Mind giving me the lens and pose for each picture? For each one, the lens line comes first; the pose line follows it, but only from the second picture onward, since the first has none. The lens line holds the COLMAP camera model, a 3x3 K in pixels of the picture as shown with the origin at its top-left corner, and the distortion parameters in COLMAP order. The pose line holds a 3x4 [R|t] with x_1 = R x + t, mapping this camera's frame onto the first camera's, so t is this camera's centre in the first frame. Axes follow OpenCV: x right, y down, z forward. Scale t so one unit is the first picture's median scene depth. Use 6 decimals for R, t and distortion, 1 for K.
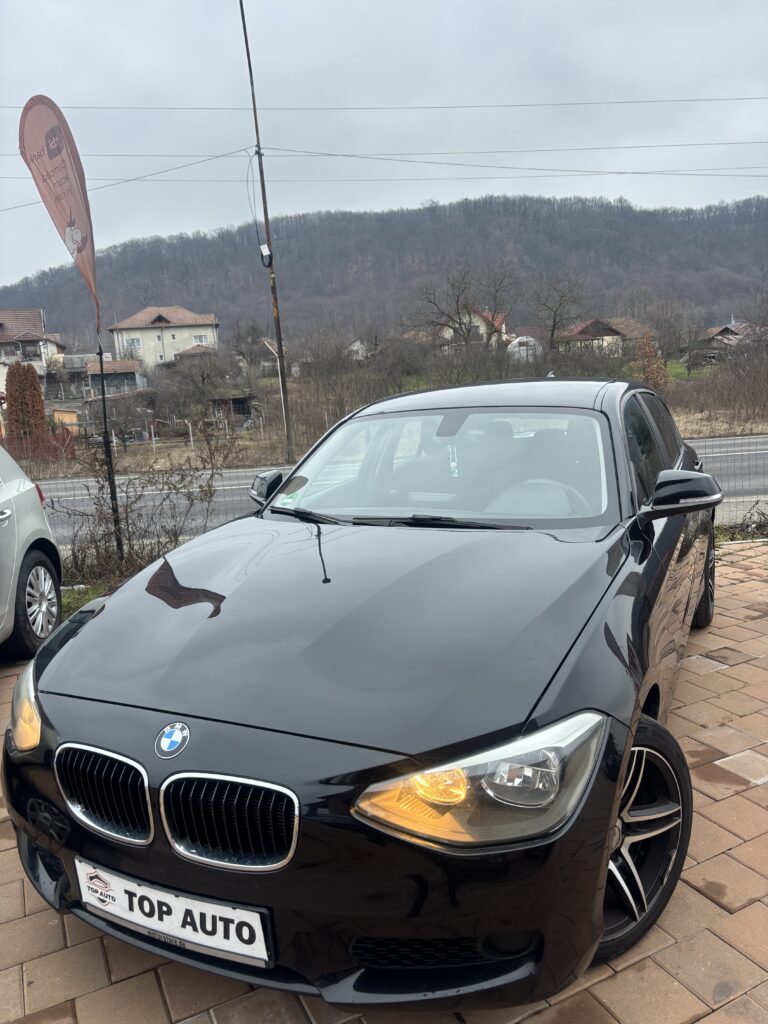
lens RADIAL K [[750.6, 0, 384.0], [0, 750.6, 512.0], [0, 0, 1]] dist [0.031366, -0.044641]
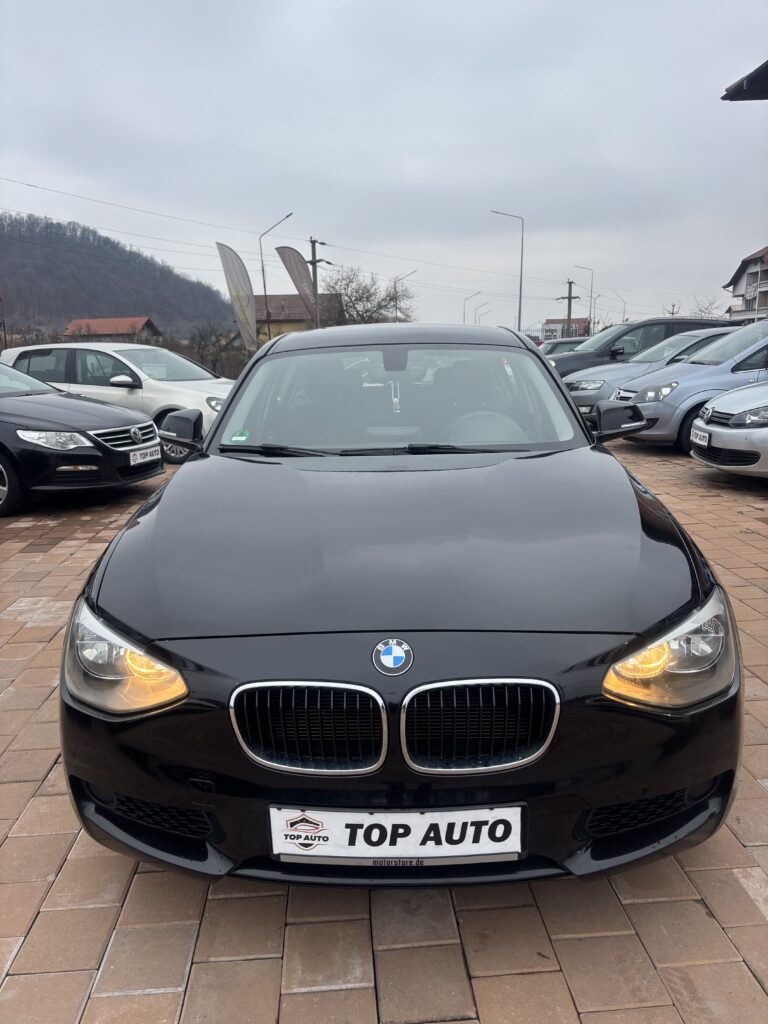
lens RADIAL K [[750.6, 0, 384.0], [0, 750.6, 512.0], [0, 0, 1]] dist [0.031366, -0.044641]
pose [[0.913745, -0.050488, 0.403138, -0.663054], [0.034516, 0.998308, 0.046791, 0.077660], [-0.404818, -0.028840, 0.913942, 0.149104]]
